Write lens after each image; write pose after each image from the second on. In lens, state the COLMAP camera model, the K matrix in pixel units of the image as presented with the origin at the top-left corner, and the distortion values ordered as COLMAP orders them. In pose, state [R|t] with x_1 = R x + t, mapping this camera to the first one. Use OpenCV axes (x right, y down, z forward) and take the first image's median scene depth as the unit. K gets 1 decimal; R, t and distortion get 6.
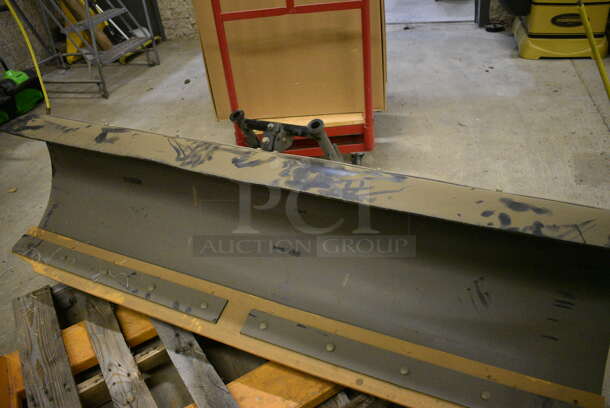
lens RADIAL K [[487.6, 0, 305.0], [0, 487.6, 204.0], [0, 0, 1]] dist [-0.098322, -0.000156]
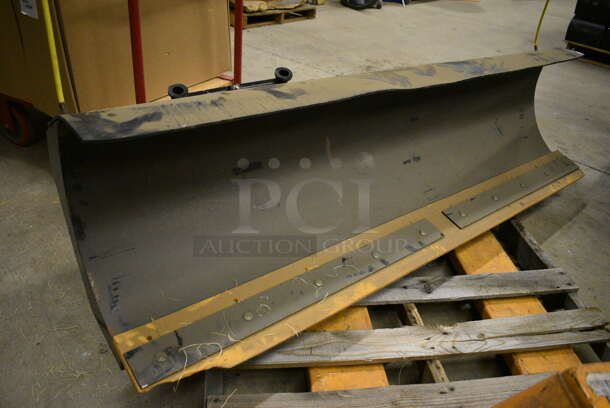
lens RADIAL K [[487.6, 0, 305.0], [0, 487.6, 204.0], [0, 0, 1]] dist [-0.098322, -0.000156]
pose [[0.421347, -0.371891, 0.827142, -1.077750], [0.394329, 0.896452, 0.202182, -0.128867], [-0.816683, 0.240978, 0.524365, 0.664764]]
